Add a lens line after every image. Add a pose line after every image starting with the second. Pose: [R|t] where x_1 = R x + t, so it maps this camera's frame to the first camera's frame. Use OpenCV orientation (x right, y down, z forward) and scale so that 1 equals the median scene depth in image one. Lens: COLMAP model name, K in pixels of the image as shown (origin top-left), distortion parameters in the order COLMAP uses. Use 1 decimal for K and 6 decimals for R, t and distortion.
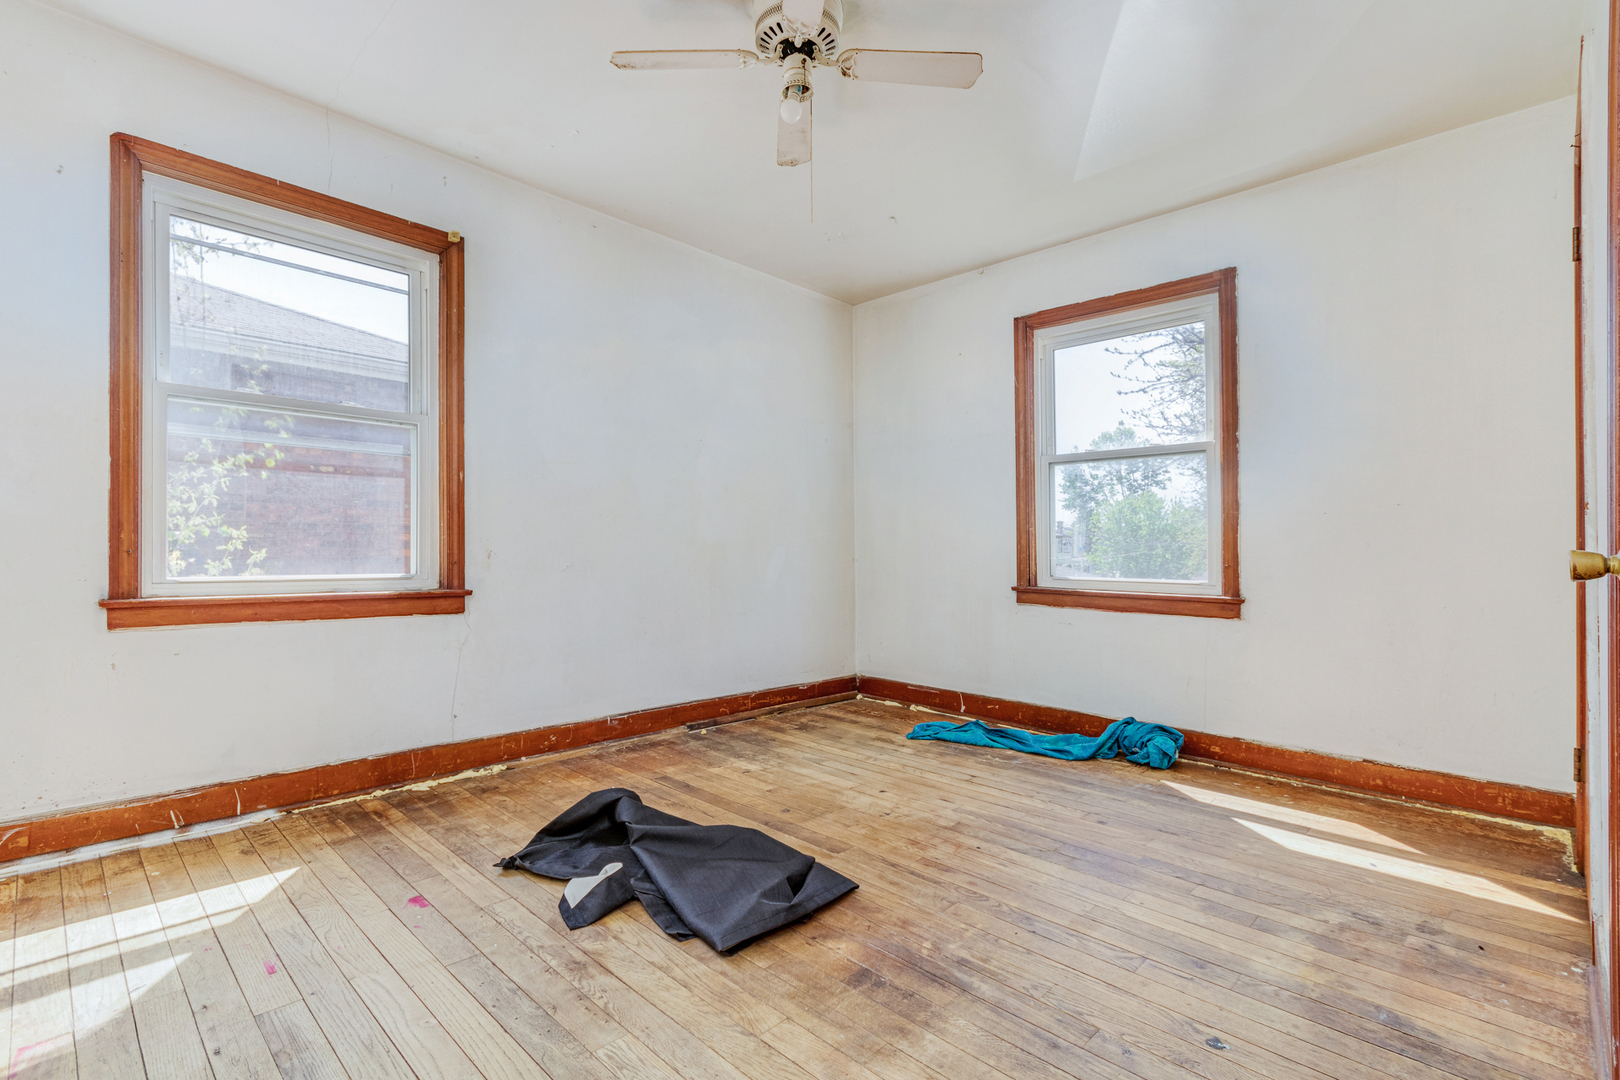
lens RADIAL K [[754.3, 0, 816.6], [0, 754.3, 546.8], [0, 0, 1]] dist [0.005629, -0.001749]
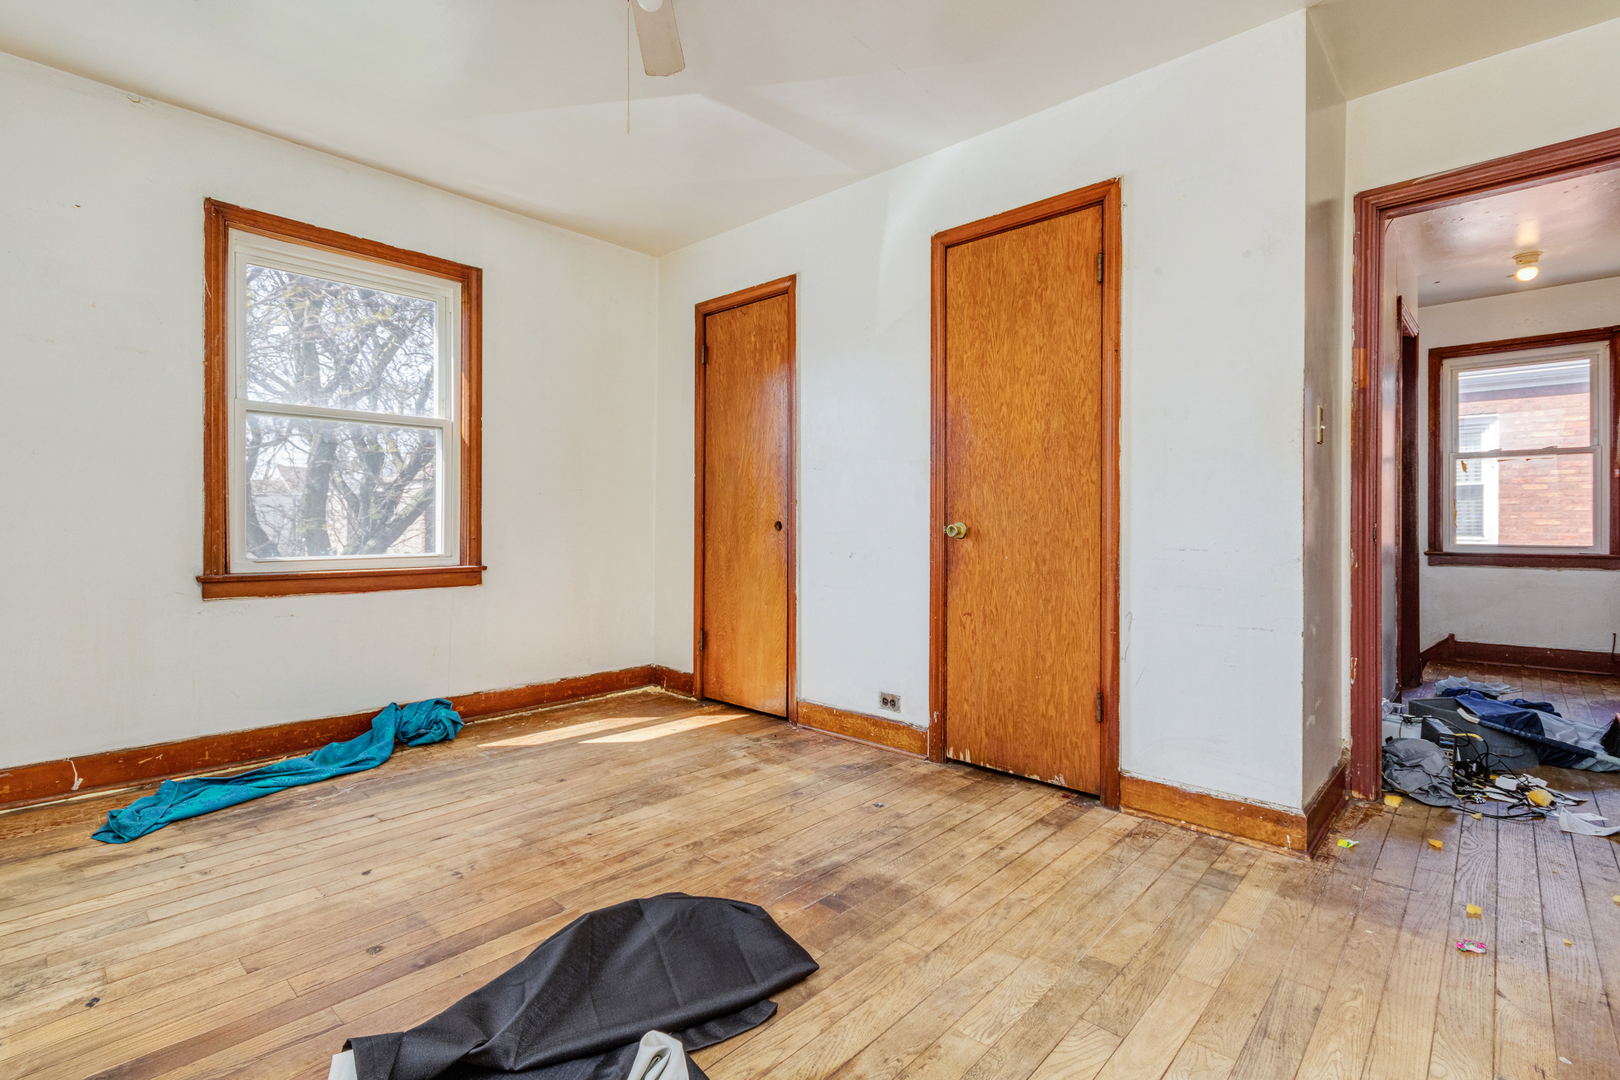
lens RADIAL K [[754.3, 0, 784.2], [0, 754.3, 519.0], [0, 0, 1]] dist [0.005629, -0.001749]
pose [[-0.007641, -0.003415, 0.999965, -0.588213], [-0.005569, 0.999979, 0.003373, -0.008741], [-0.999955, -0.005543, -0.007660, 0.590313]]
